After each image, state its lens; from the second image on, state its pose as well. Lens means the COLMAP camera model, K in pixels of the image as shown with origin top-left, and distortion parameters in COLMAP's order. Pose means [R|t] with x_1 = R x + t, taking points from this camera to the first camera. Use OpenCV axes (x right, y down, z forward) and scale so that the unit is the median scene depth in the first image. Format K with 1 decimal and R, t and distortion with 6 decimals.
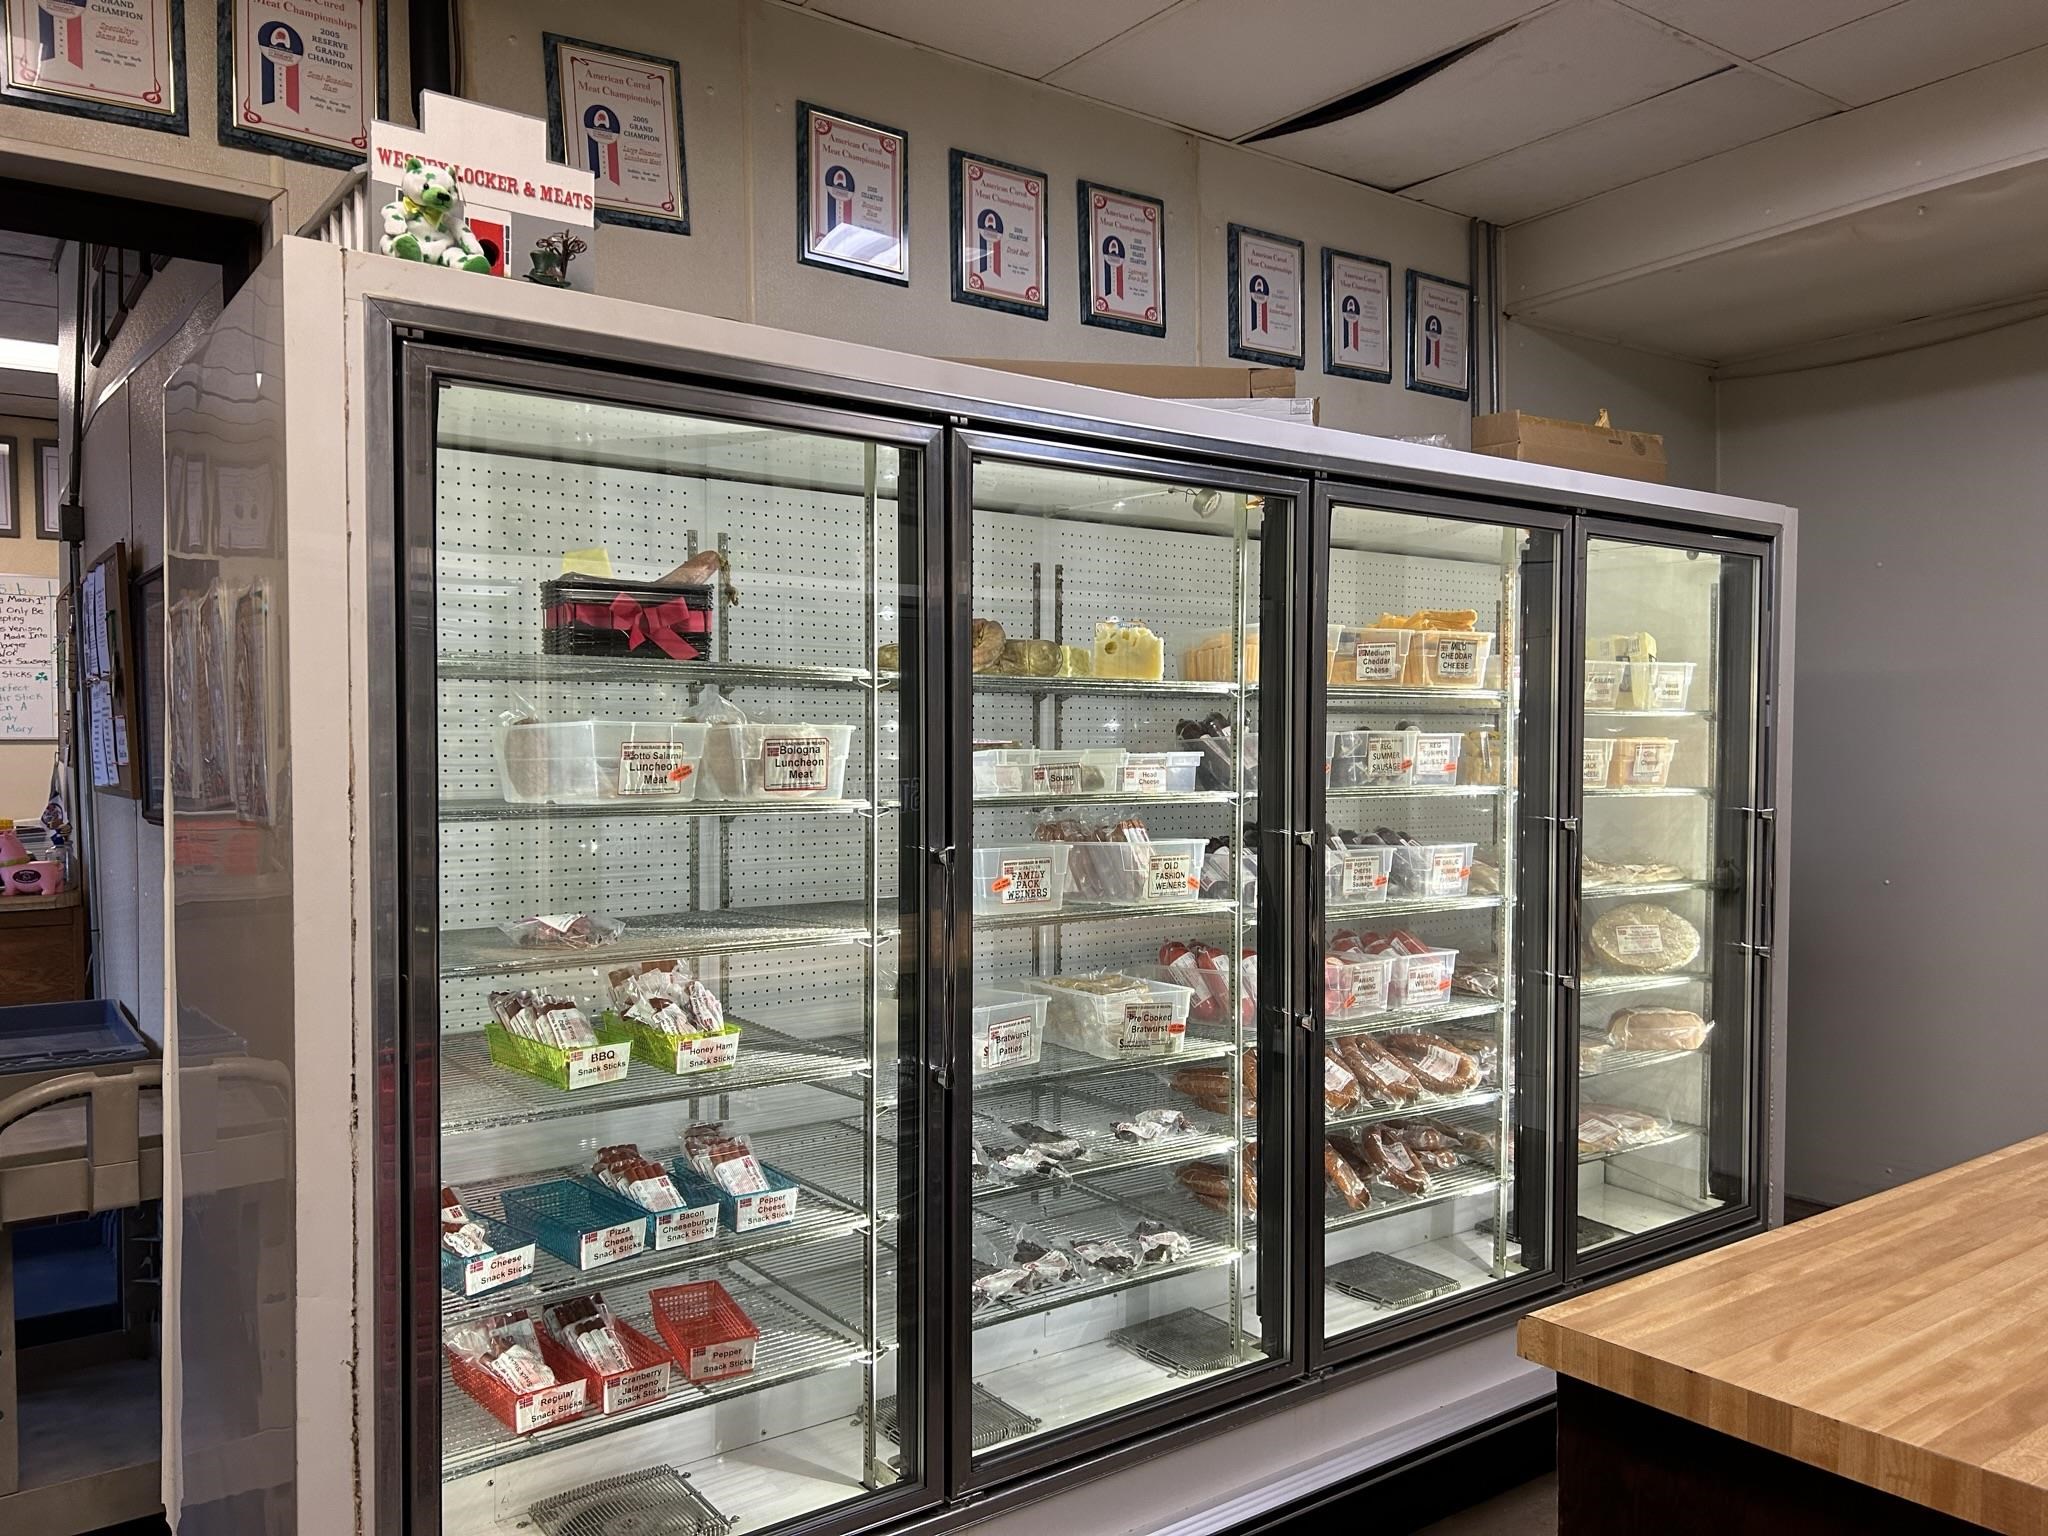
lens RADIAL K [[1549.1, 0, 1031.3], [0, 1549.1, 783.2], [0, 0, 1]] dist [0.061797, -0.066804]
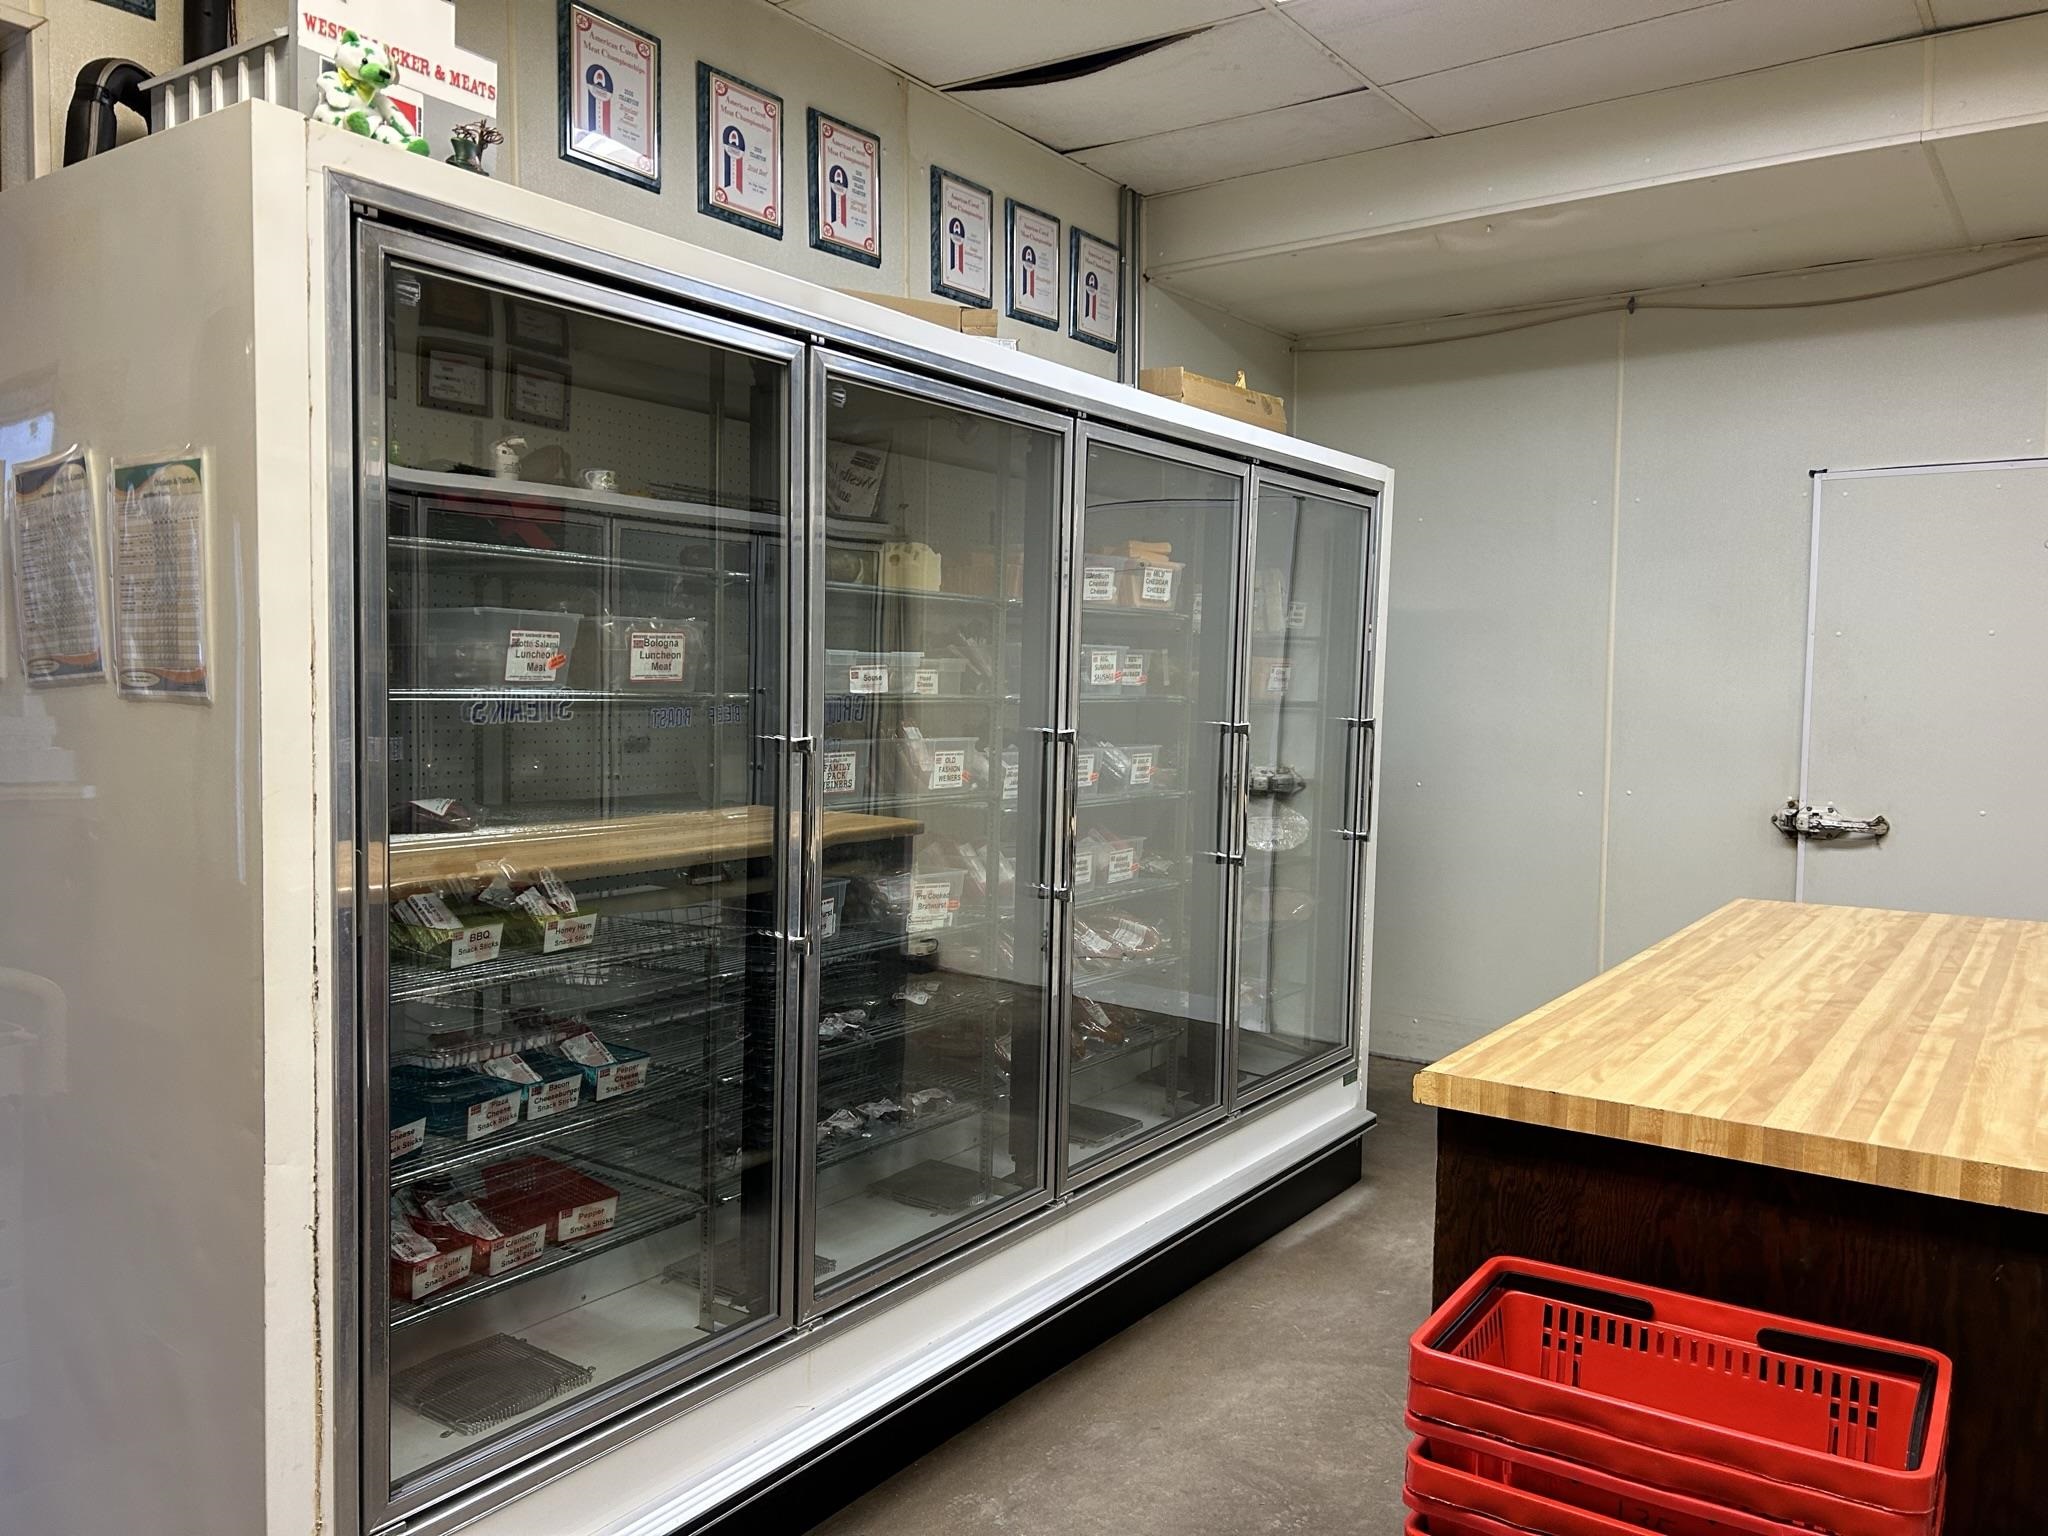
lens RADIAL K [[1549.1, 0, 1037.4], [0, 1549.1, 776.6], [0, 0, 1]] dist [0.061797, -0.066804]
pose [[0.946535, -0.002802, 0.322588, -0.187770], [-0.011005, 0.999100, 0.040968, 0.017410], [-0.322413, -0.042327, 0.945652, -0.062480]]
